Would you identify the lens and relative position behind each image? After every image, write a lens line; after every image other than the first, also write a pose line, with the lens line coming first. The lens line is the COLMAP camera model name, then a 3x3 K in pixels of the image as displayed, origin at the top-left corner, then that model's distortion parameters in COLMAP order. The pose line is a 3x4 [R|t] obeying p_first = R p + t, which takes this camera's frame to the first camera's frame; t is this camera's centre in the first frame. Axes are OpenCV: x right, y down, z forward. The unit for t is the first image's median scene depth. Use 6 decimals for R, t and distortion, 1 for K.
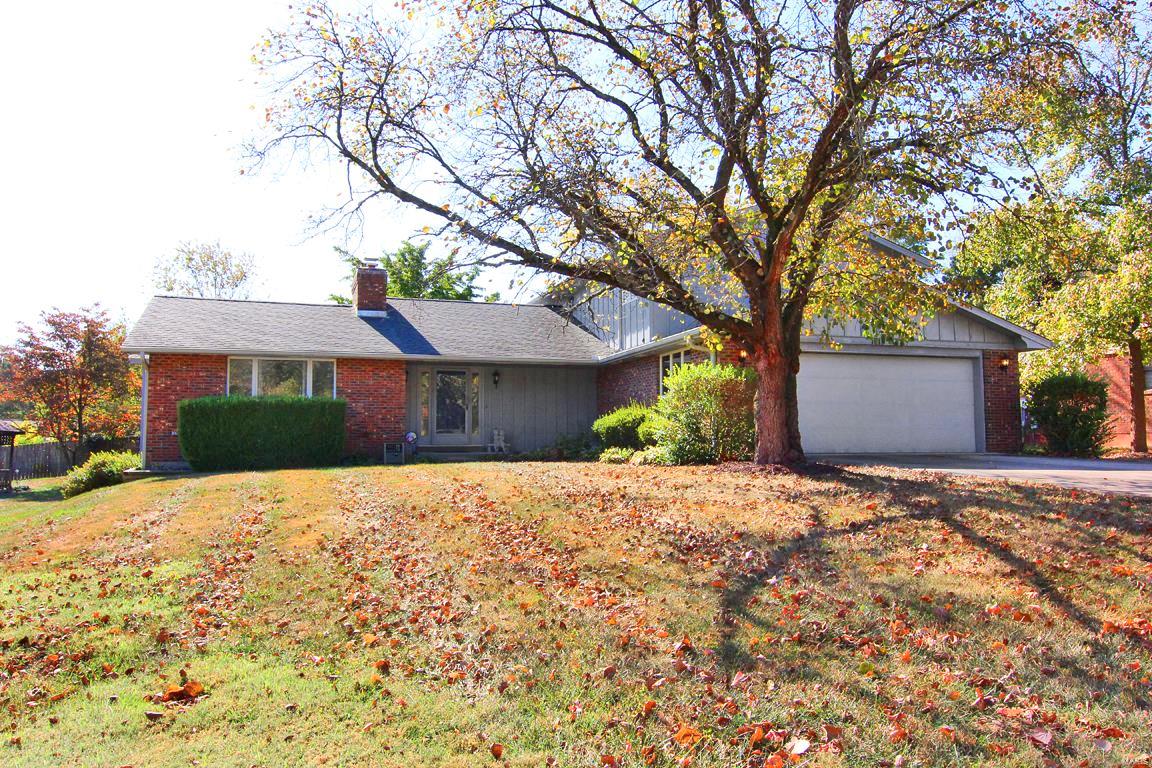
lens RADIAL K [[892.5, 0, 576.0], [0, 892.5, 384.0], [0, 0, 1]] dist [-0.002807, -0.001043]
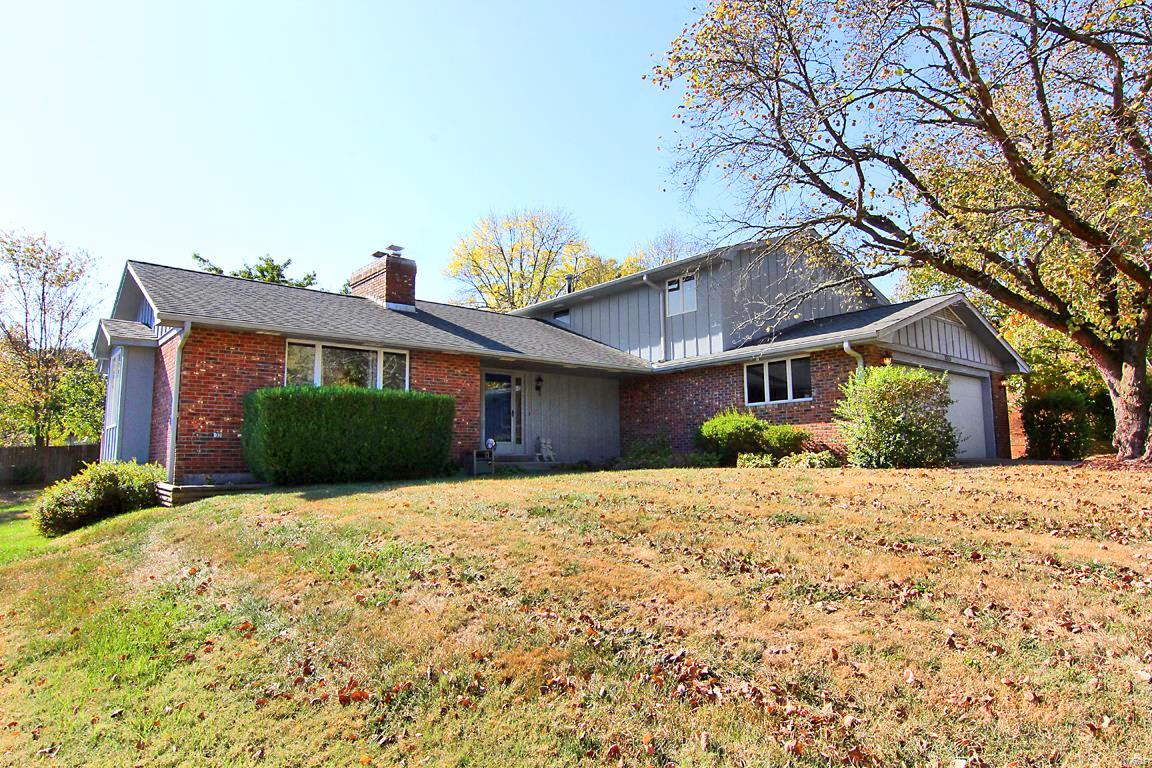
lens RADIAL K [[702.5, 0, 576.0], [0, 702.5, 384.0], [0, 0, 1]] dist [0.000605, 0.000131]
pose [[0.922329, 0.038278, 0.384505, -0.372821], [-0.019863, 0.998462, -0.051753, 0.034255], [-0.385895, 0.040096, 0.921671, 0.319884]]
